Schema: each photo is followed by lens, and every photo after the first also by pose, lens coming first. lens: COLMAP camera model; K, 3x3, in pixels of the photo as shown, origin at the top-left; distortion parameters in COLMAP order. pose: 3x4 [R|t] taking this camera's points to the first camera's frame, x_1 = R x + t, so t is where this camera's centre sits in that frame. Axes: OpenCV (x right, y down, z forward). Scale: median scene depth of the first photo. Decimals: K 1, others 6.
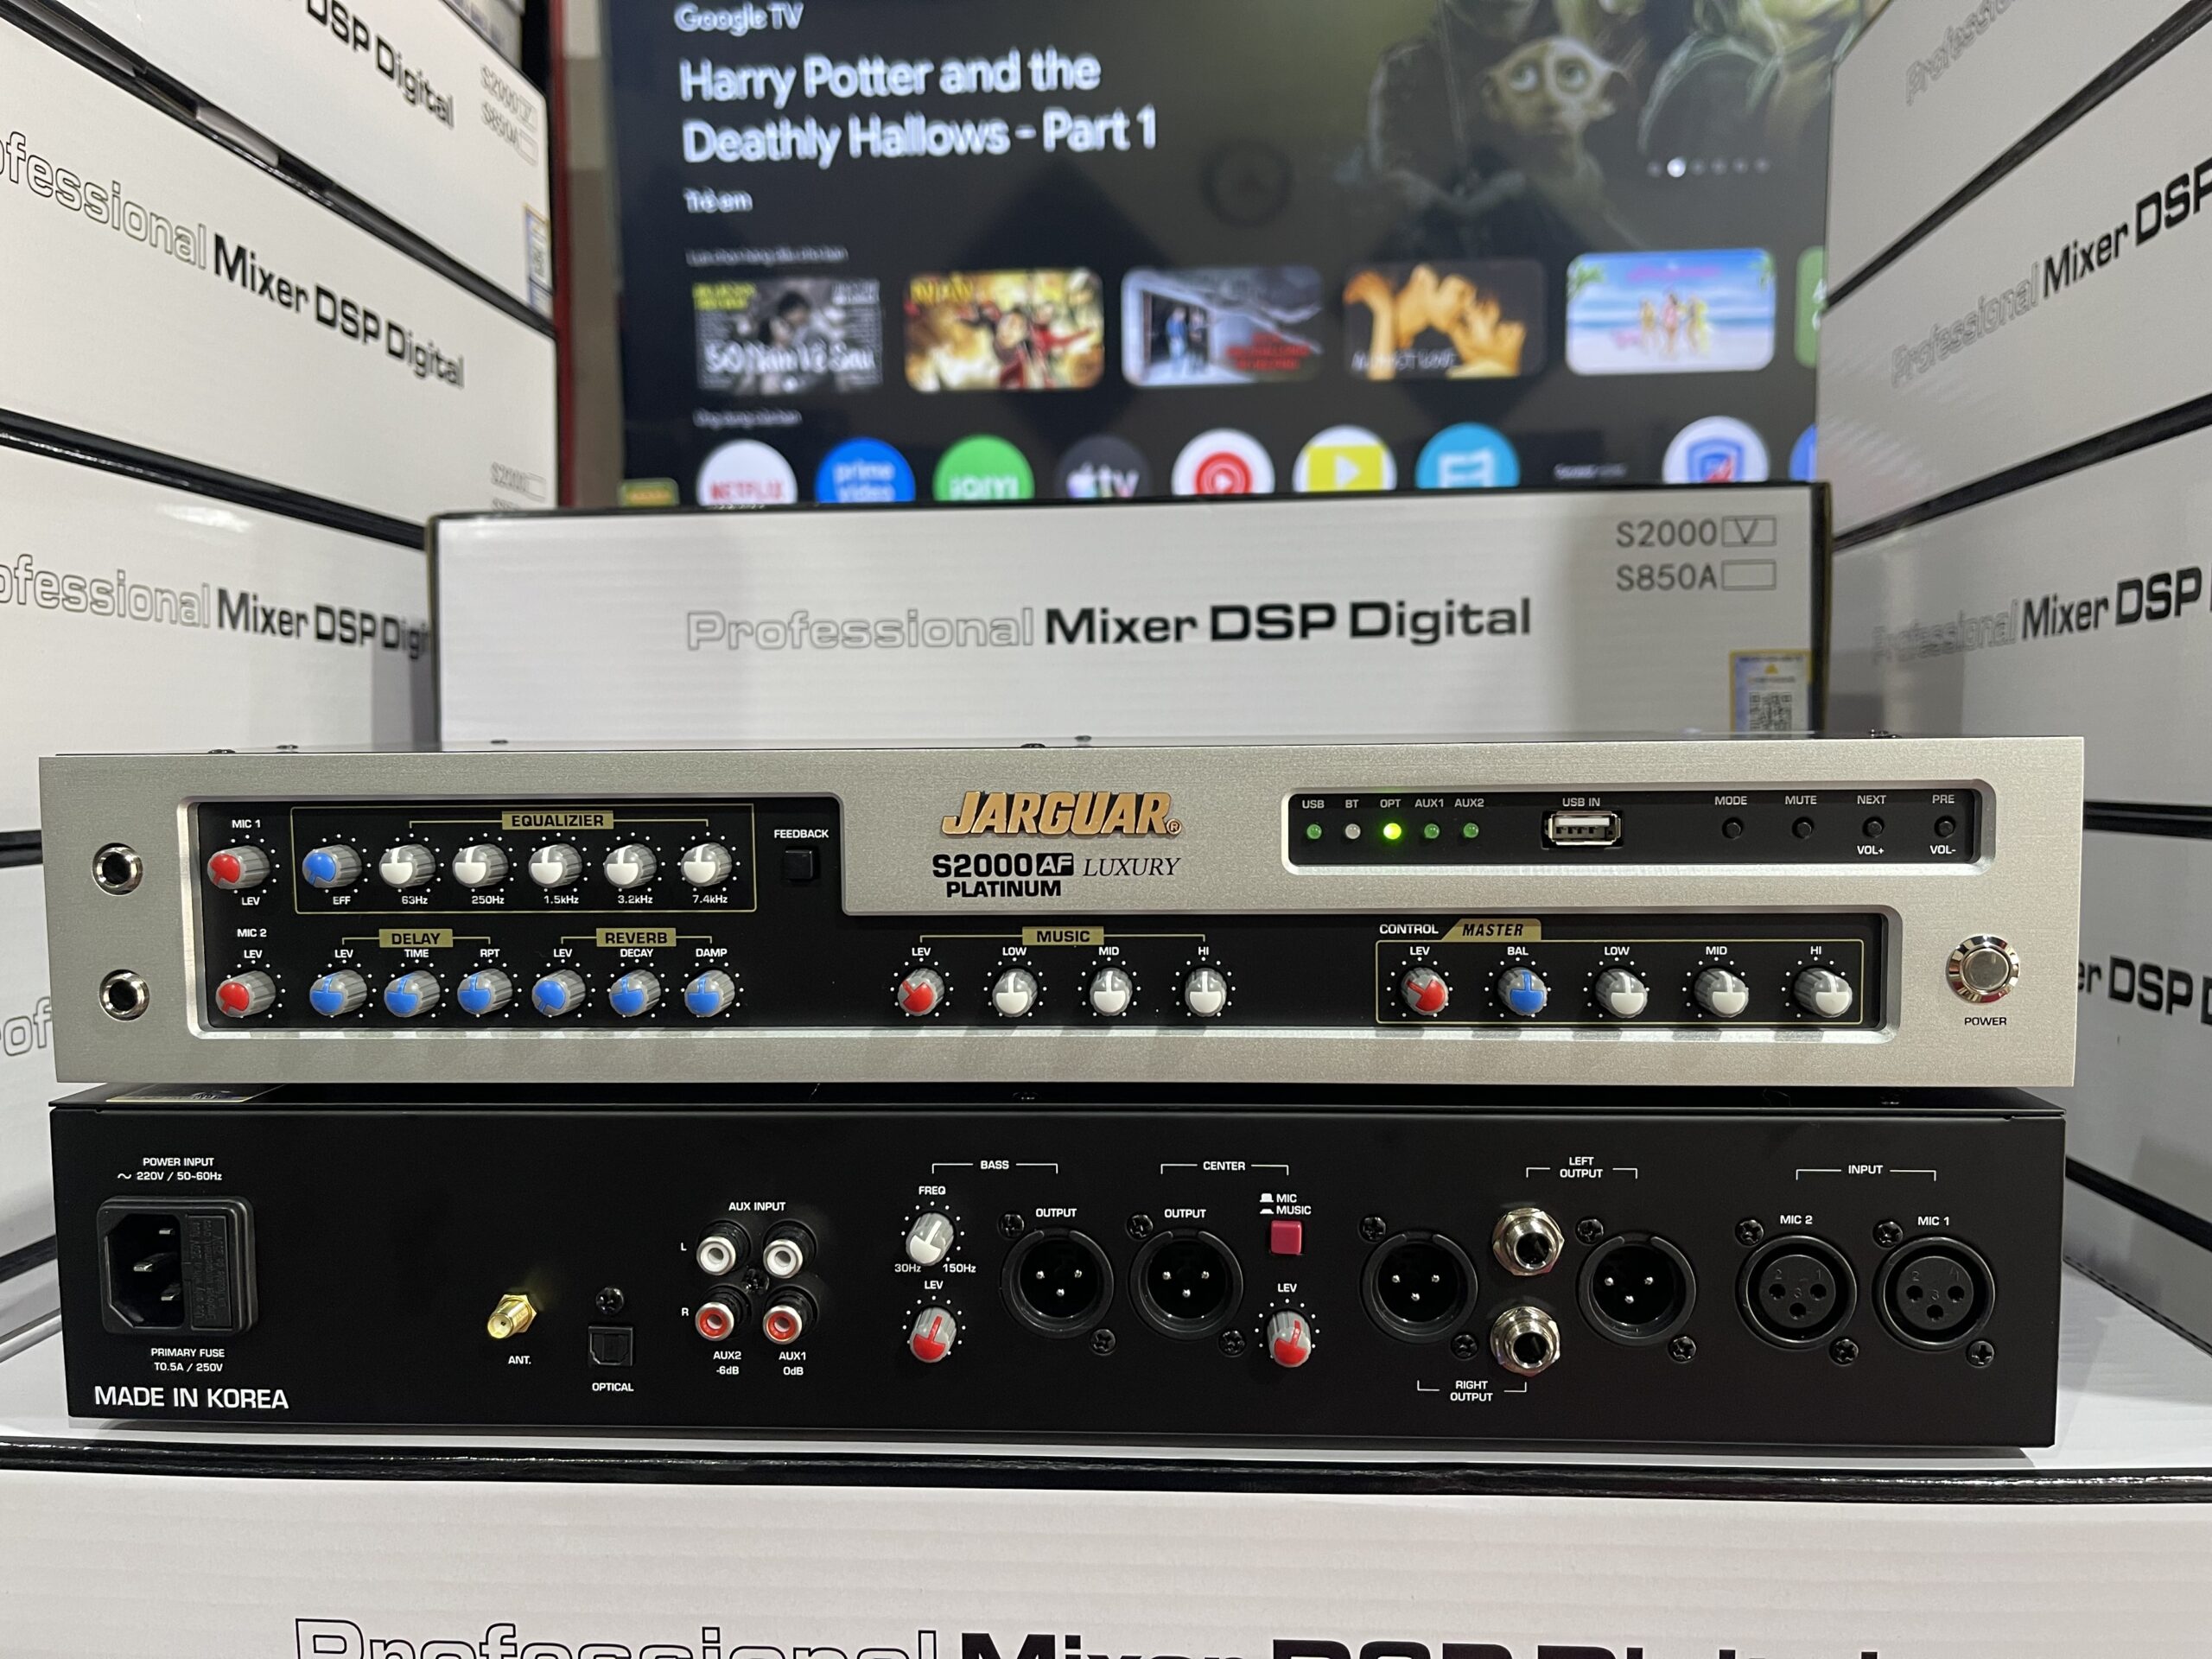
lens RADIAL K [[1698.5, 0, 1108.3], [0, 1698.5, 845.6], [0, 0, 1]] dist [0.064228, -0.095820]
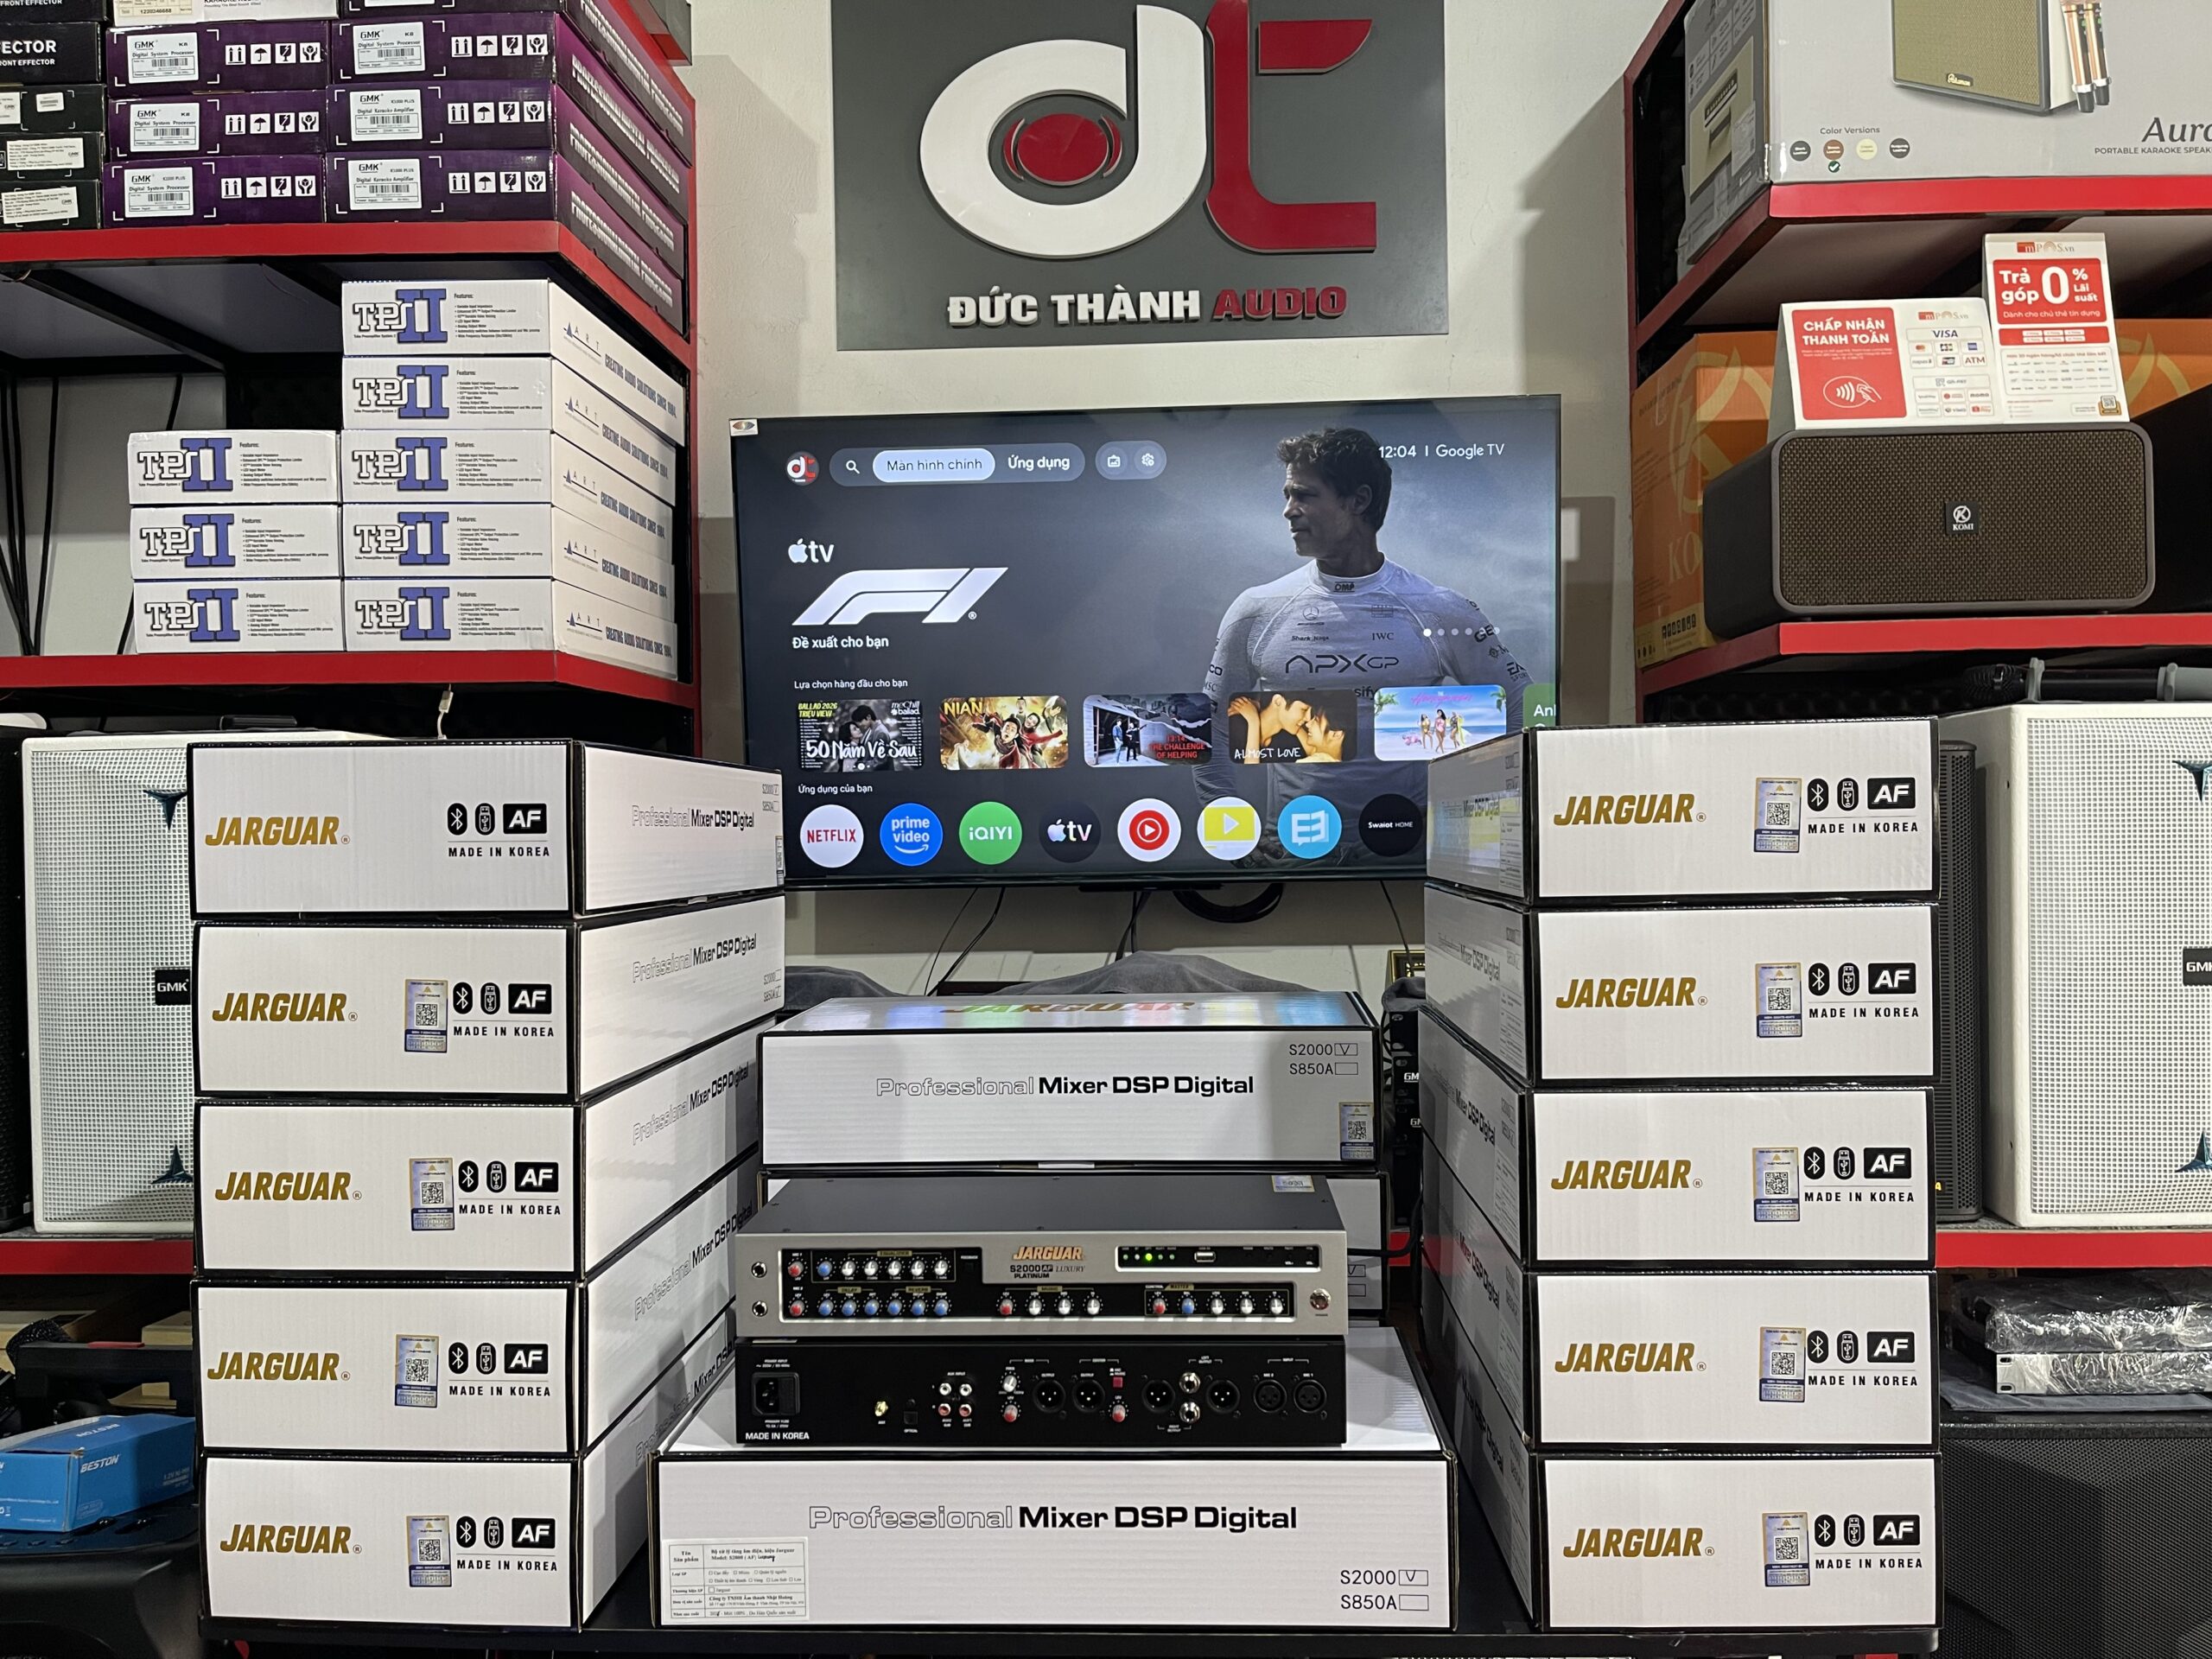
lens RADIAL K [[1698.5, 0, 1112.7], [0, 1698.5, 825.5], [0, 0, 1]] dist [0.064228, -0.095820]
pose [[0.999840, -0.005966, 0.016839, 0.043270], [0.006765, 0.998832, -0.047852, -0.661136], [-0.016534, 0.047958, 0.998712, -2.262184]]
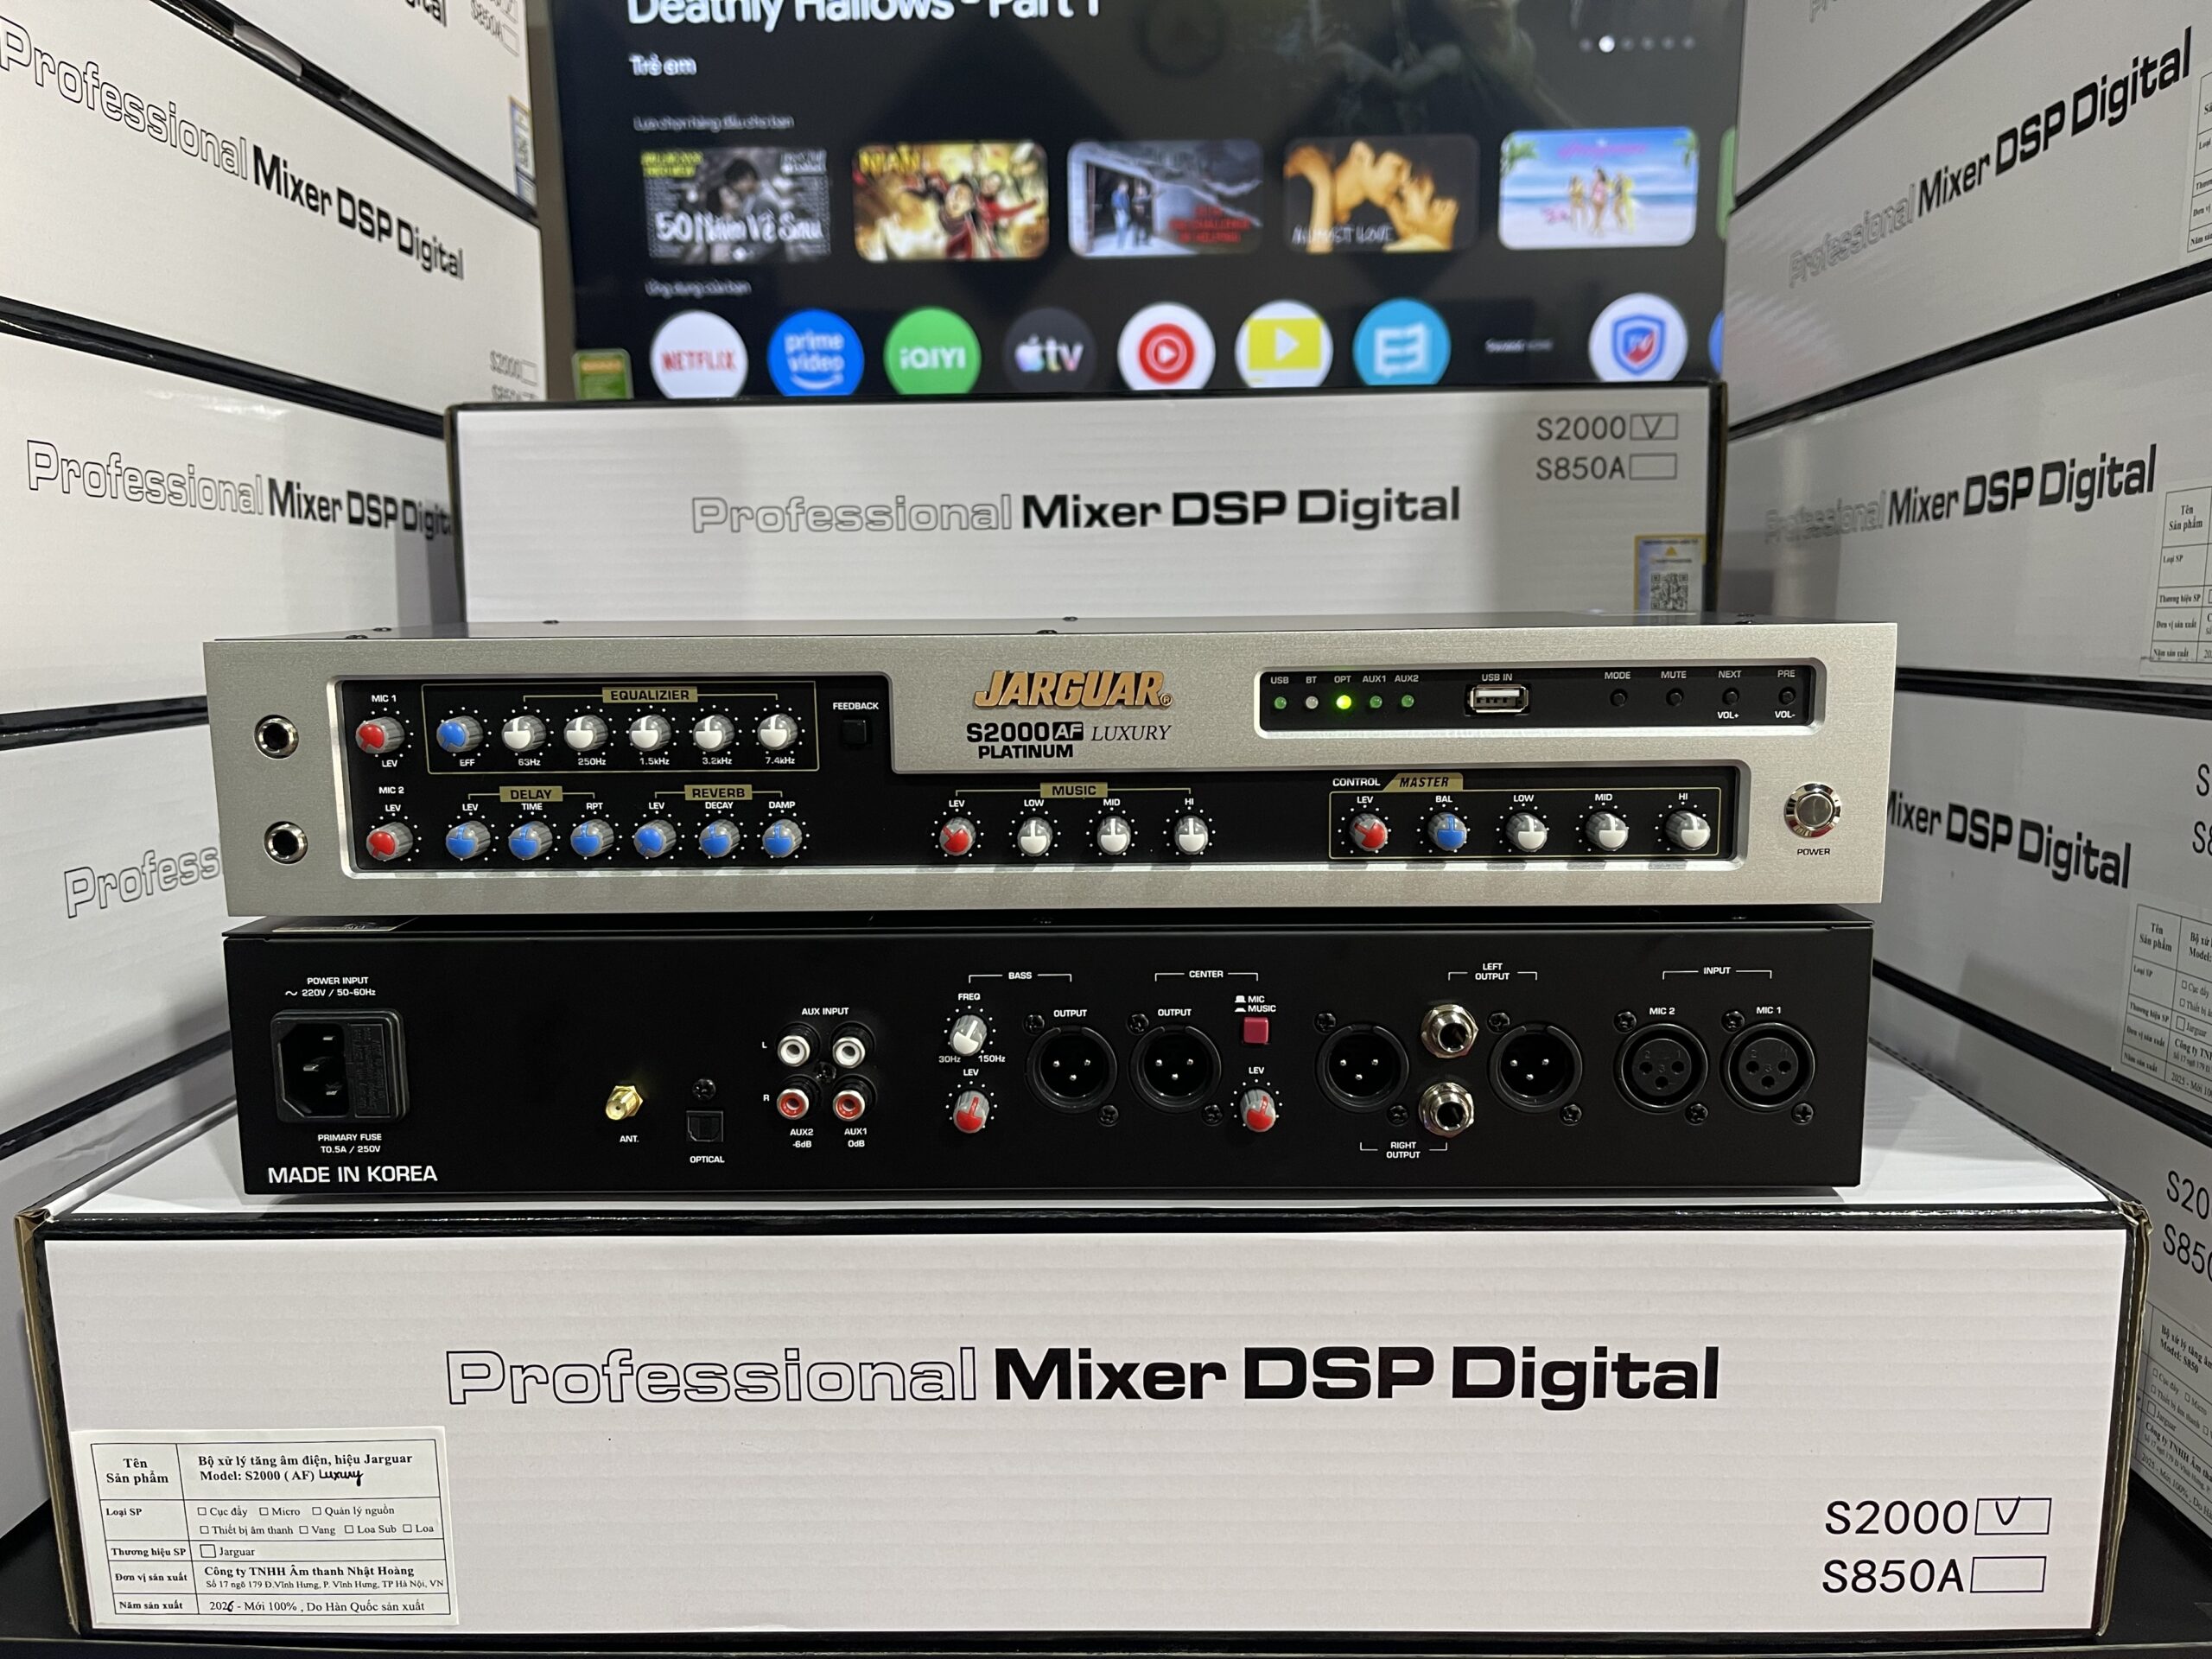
lens RADIAL K [[1698.5, 0, 1107.7], [0, 1698.5, 837.6], [0, 0, 1]] dist [0.064228, -0.095820]
pose [[0.999189, -0.007004, 0.039659, -0.049442], [0.003978, 0.997110, 0.075864, -0.004487], [-0.040076, -0.075645, 0.996329, -0.208134]]
